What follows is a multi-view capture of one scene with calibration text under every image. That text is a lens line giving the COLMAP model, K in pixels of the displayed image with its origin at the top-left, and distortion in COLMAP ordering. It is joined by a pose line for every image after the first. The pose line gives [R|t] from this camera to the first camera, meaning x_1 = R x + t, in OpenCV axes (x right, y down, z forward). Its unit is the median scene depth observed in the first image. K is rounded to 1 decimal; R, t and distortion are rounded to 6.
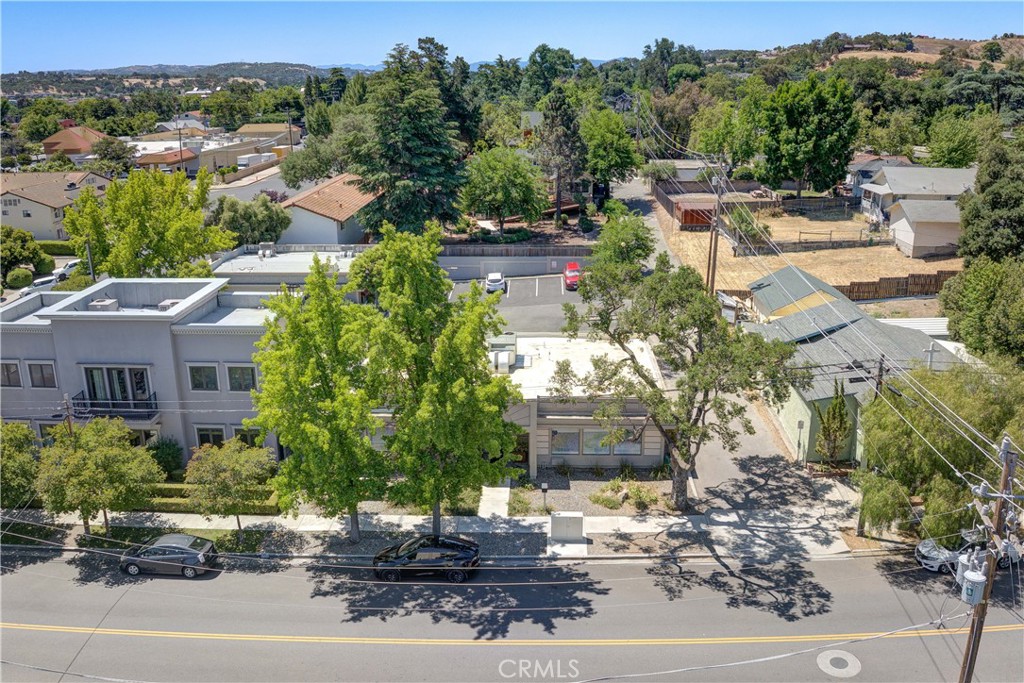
lens RADIAL K [[853.1, 0, 512.0], [0, 853.1, 341.5], [0, 0, 1]] dist [-0.108810, -0.013324]
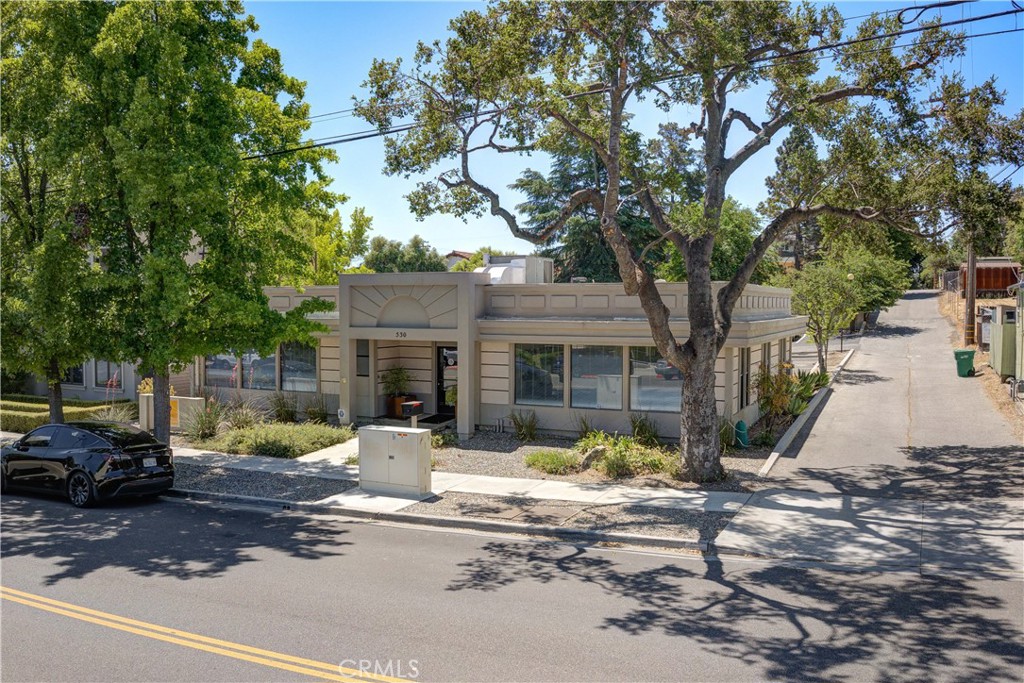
lens RADIAL K [[853.1, 0, 512.0], [0, 853.1, 341.5], [0, 0, 1]] dist [-0.108810, -0.013324]
pose [[0.920486, 0.023255, -0.390083, 0.298715], [-0.123351, 0.964483, -0.233574, 0.263622], [0.370797, 0.263119, 0.890662, 0.645740]]
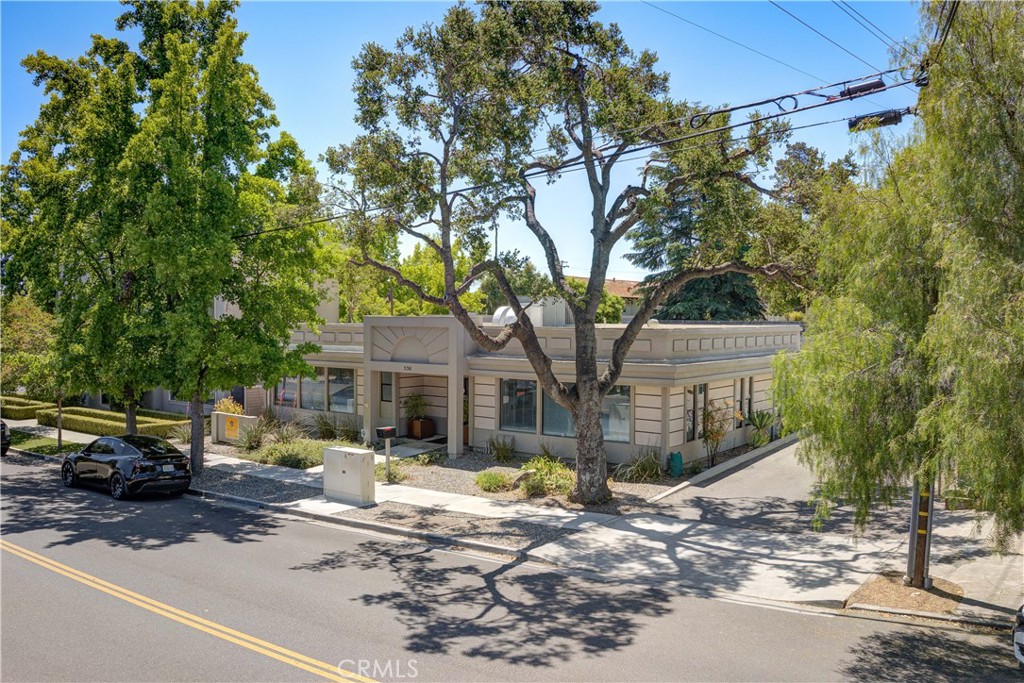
lens RADIAL K [[853.1, 0, 512.0], [0, 853.1, 341.5], [0, 0, 1]] dist [-0.108810, -0.013324]
pose [[0.821934, 0.026139, -0.568983, 0.477721], [-0.180184, 0.959578, -0.216204, 0.244503], [0.540332, 0.280227, 0.793419, 0.623853]]
